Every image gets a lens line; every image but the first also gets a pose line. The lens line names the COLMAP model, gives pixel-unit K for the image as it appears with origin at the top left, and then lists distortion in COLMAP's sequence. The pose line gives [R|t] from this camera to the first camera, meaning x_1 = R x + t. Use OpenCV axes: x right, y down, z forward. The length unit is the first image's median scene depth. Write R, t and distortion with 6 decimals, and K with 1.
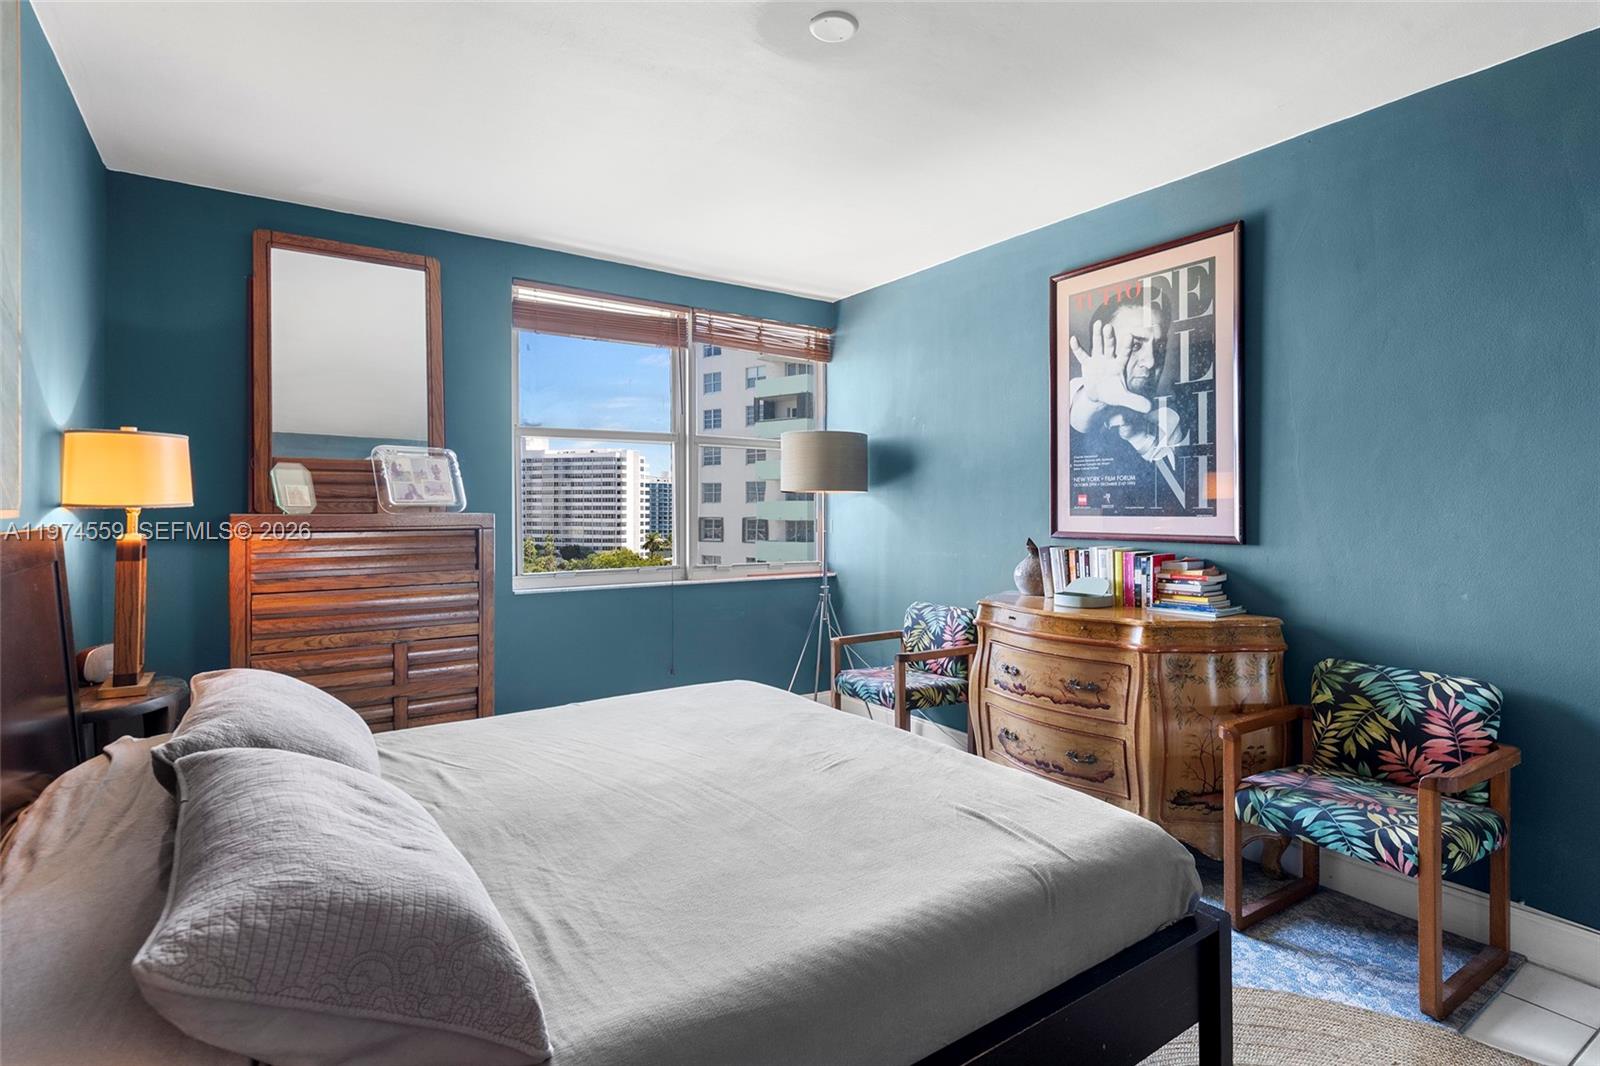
lens RADIAL K [[870.1, 0, 819.1], [0, 870.1, 526.4], [0, 0, 1]] dist [0.005419, -0.000599]
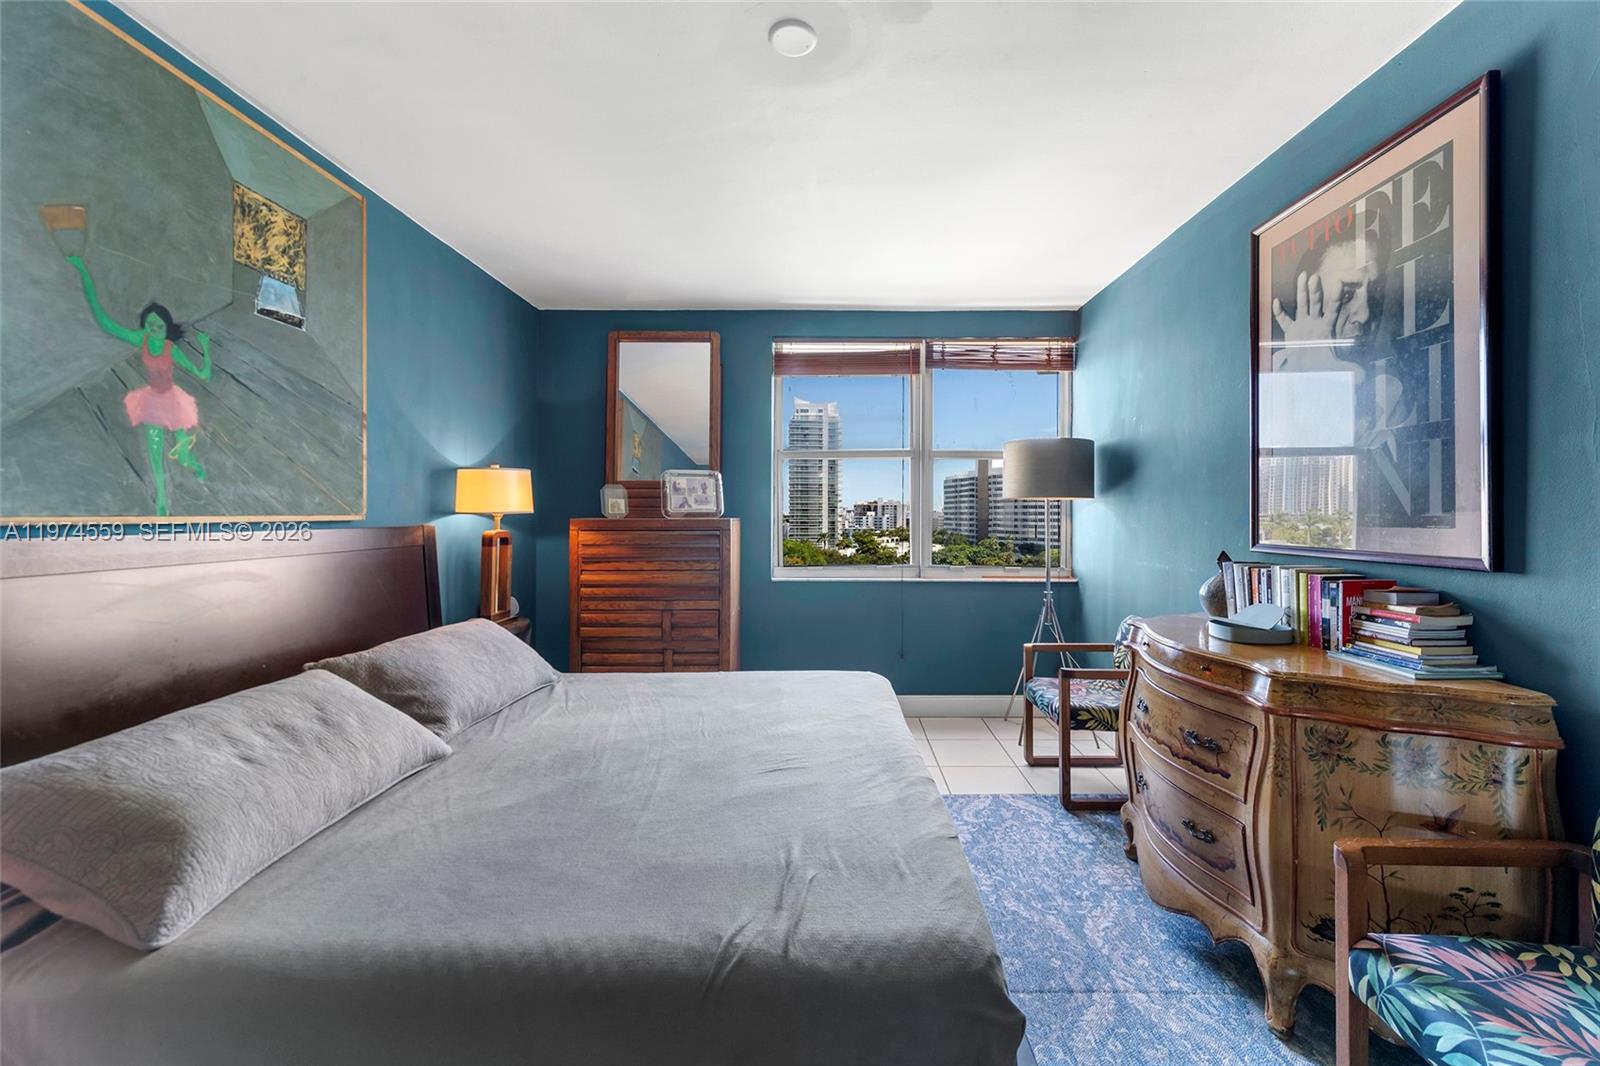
lens RADIAL K [[686.6, 0, 793.6], [0, 686.6, 524.3], [0, 0, 1]] dist [0.006666, -0.002127]
pose [[0.798834, 0.009951, -0.601469, 0.358506], [-0.012948, 0.999916, -0.000654, -0.007072], [0.601412, 0.008310, 0.798896, 0.263432]]
